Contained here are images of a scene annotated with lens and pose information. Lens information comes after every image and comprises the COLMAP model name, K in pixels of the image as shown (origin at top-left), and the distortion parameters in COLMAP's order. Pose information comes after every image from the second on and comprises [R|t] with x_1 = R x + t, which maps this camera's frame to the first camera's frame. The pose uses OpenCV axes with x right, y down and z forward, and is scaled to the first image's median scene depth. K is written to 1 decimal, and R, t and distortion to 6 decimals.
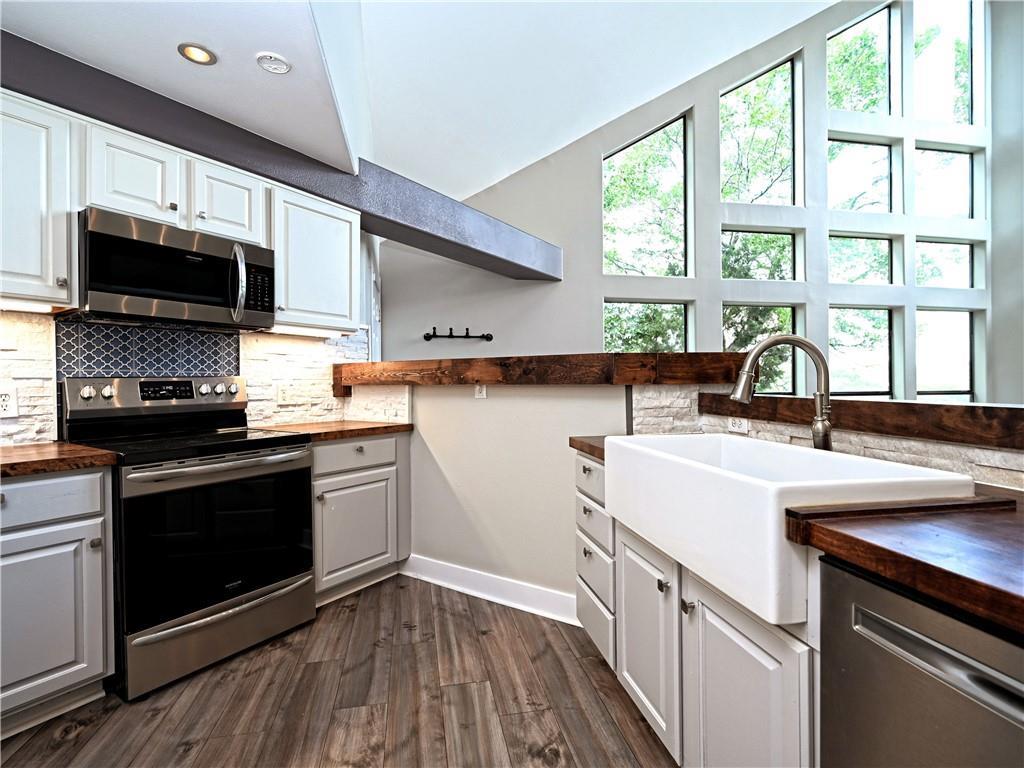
lens RADIAL K [[512.2, 0, 519.5], [0, 512.2, 384.2], [0, 0, 1]] dist [-0.002202, 0.002193]
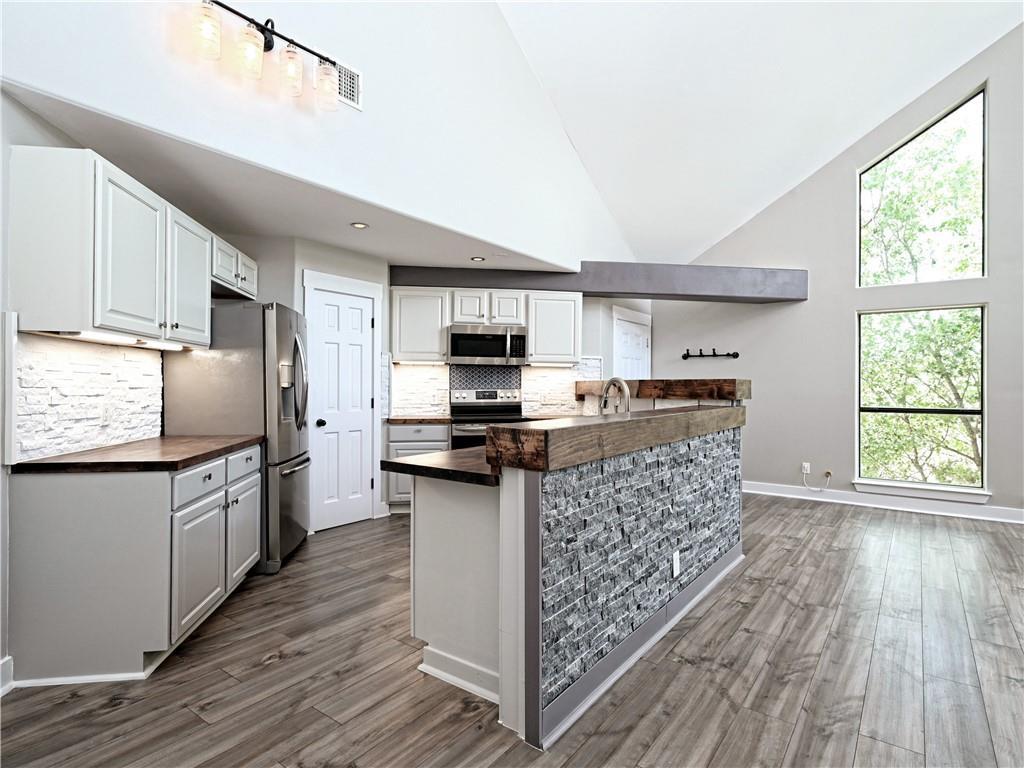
lens RADIAL K [[552.4, 0, 512.0], [0, 552.4, 384.0], [0, 0, 1]] dist [-0.000395, 0.000305]
pose [[0.664191, 0.008375, -0.747516, 1.138816], [-0.012513, 0.999922, 0.000084, -0.036983], [0.747458, 0.009298, 0.664244, -0.491013]]
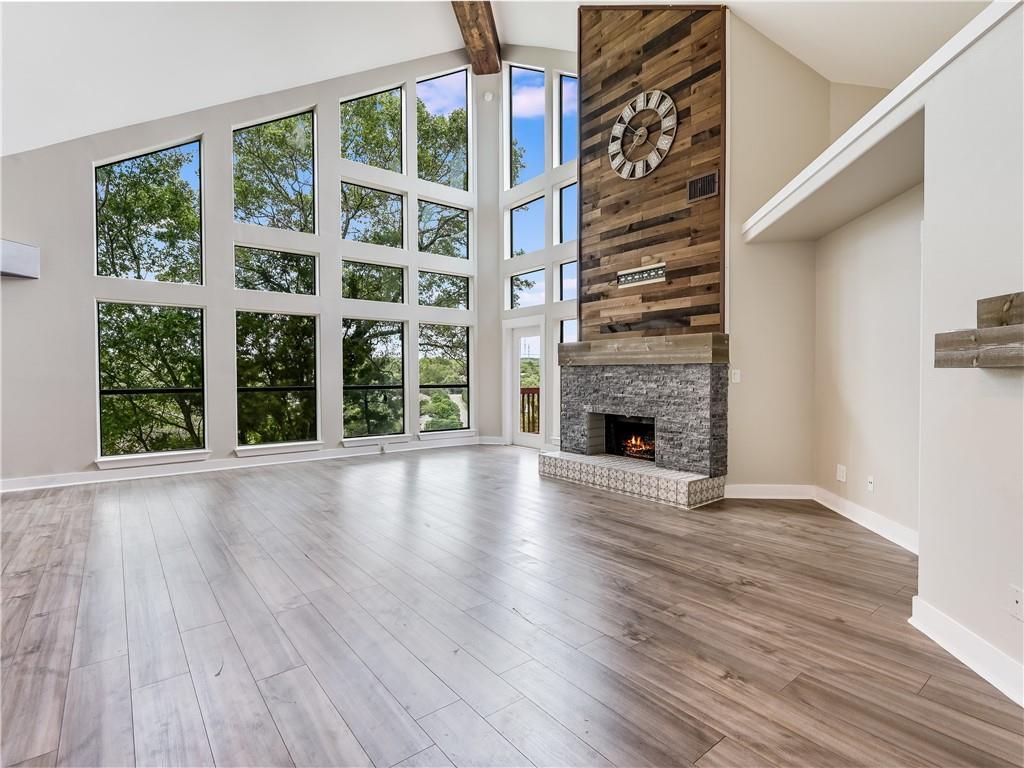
lens RADIAL K [[512.2, 0, 511.2], [0, 512.2, 381.5], [0, 0, 1]] dist [-0.002202, 0.002193]
pose [[0.899308, -0.002416, 0.437308, 1.021806], [-0.001643, 0.999959, 0.008904, -0.019449], [-0.437312, -0.008726, 0.899268, -0.710437]]
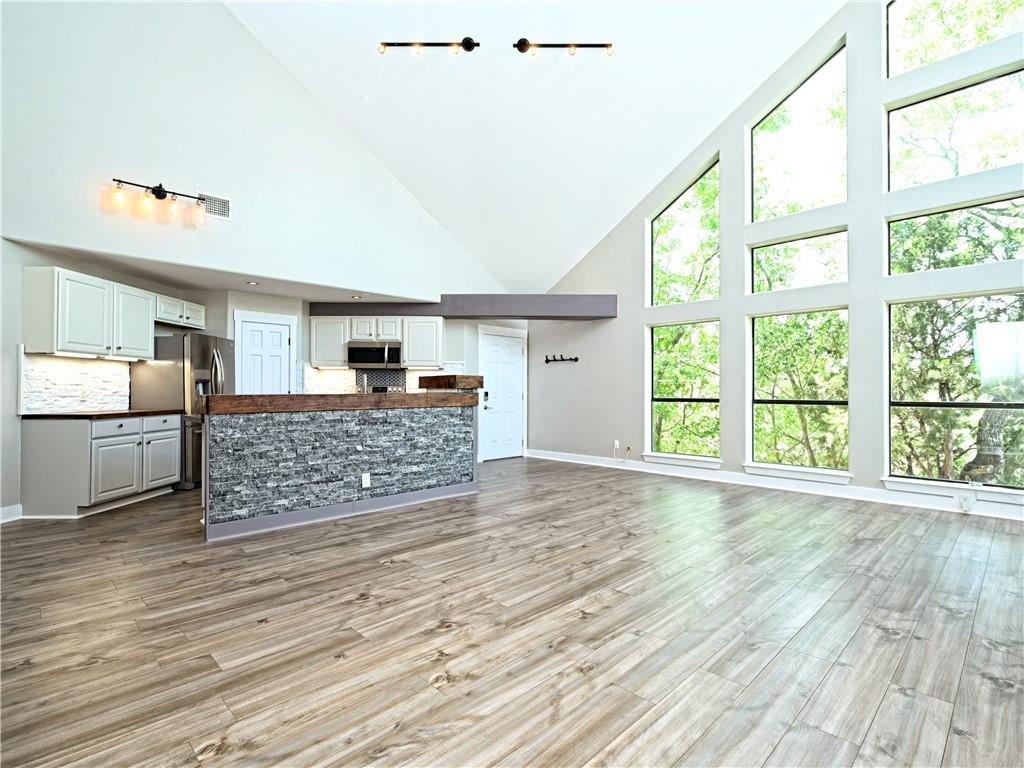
lens RADIAL K [[512.2, 0, 513.7], [0, 512.2, 385.9], [0, 0, 1]] dist [-0.002202, 0.002193]
pose [[0.540492, 0.001540, -0.841348, 2.376603], [-0.008938, 0.999952, -0.003911, -0.005877], [0.841302, 0.009634, 0.540480, -0.019054]]
